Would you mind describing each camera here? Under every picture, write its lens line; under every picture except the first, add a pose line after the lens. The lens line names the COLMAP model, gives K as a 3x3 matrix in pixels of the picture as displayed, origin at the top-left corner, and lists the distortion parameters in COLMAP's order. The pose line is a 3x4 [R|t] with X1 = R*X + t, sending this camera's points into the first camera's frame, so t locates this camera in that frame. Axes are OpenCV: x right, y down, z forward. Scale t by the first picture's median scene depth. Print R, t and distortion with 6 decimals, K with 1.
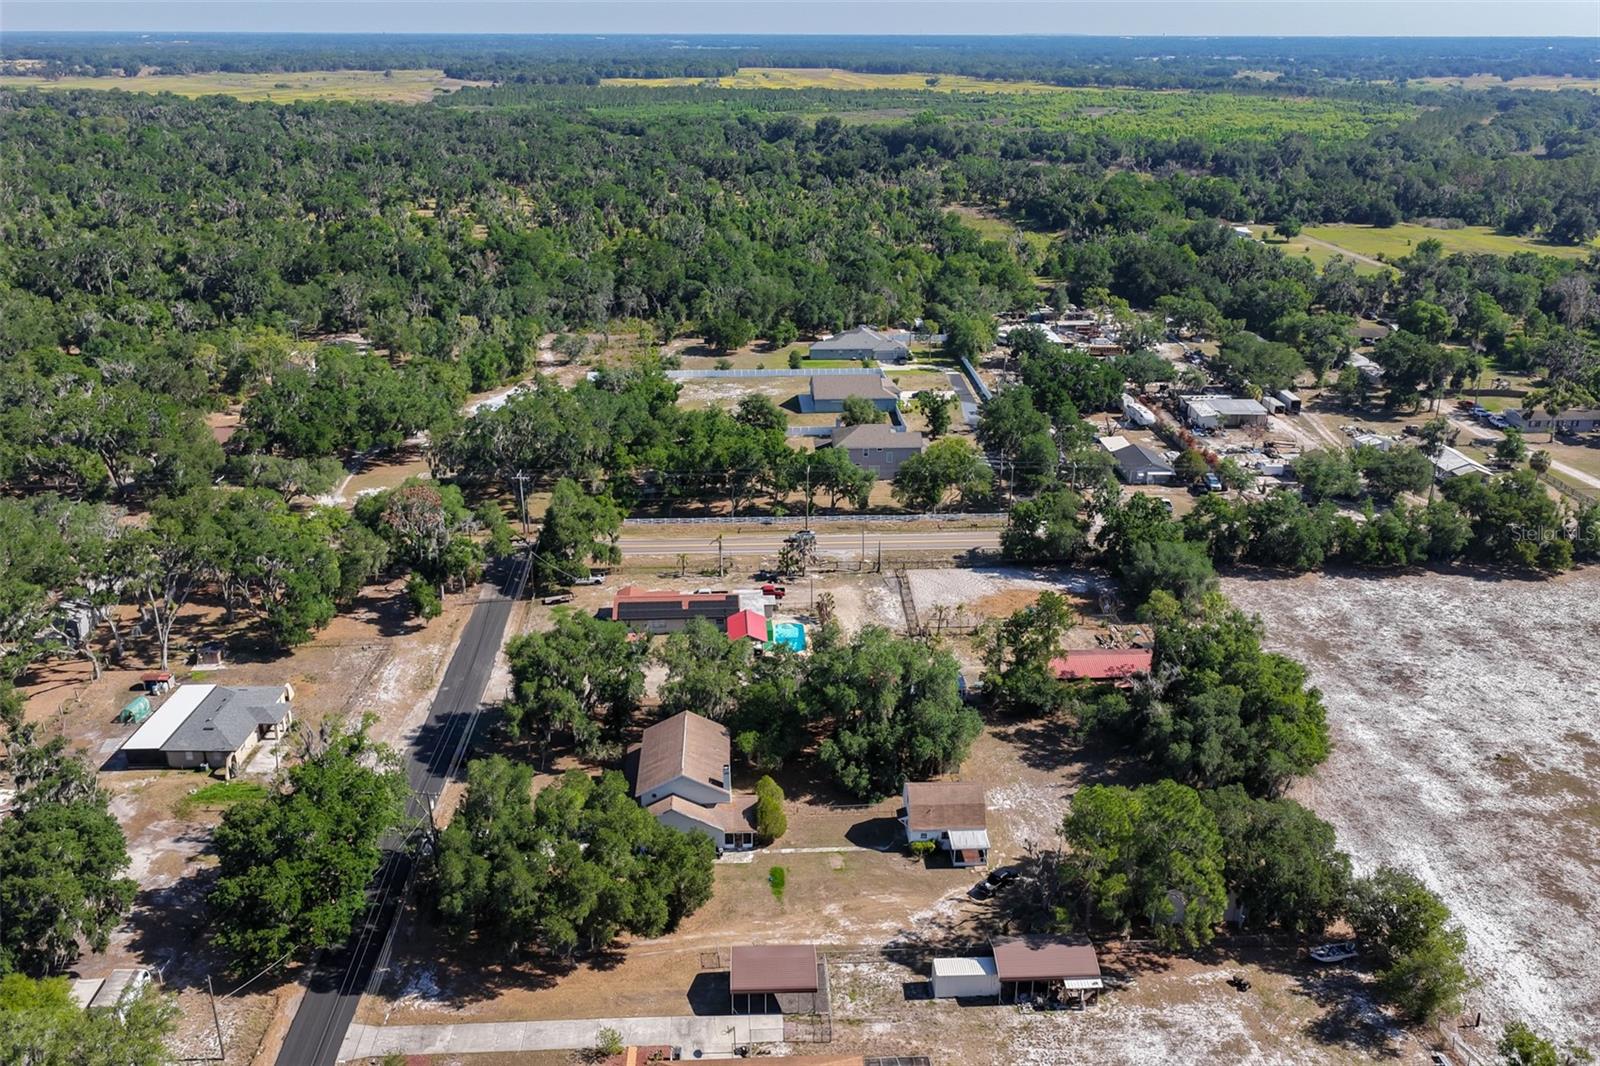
lens RADIAL K [[1325.7, 0, 803.8], [0, 1325.7, 536.3], [0, 0, 1]] dist [-0.014578, 0.037786]
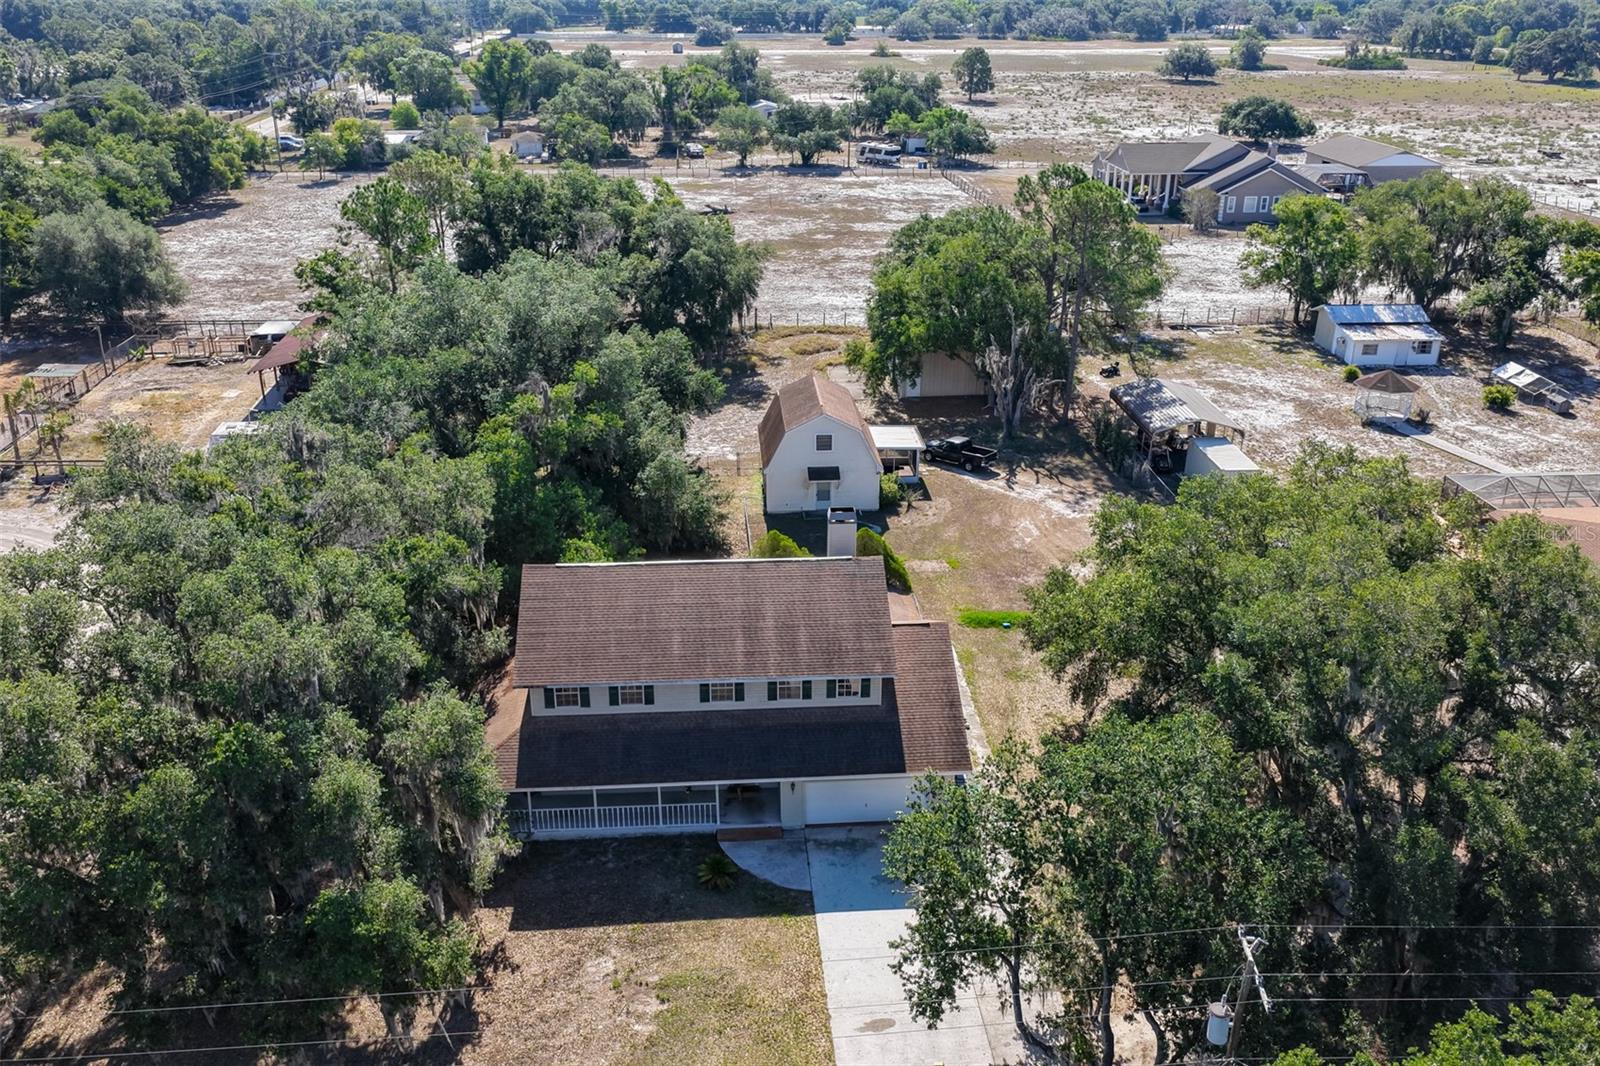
lens RADIAL K [[1325.7, 0, 803.8], [0, 1325.7, 536.3], [0, 0, 1]] dist [-0.014578, 0.037786]
pose [[-0.026022, -0.403847, 0.914456, -0.290302], [0.353431, 0.851970, 0.386309, 0.014897], [-0.935099, 0.333249, 0.120562, 0.653071]]
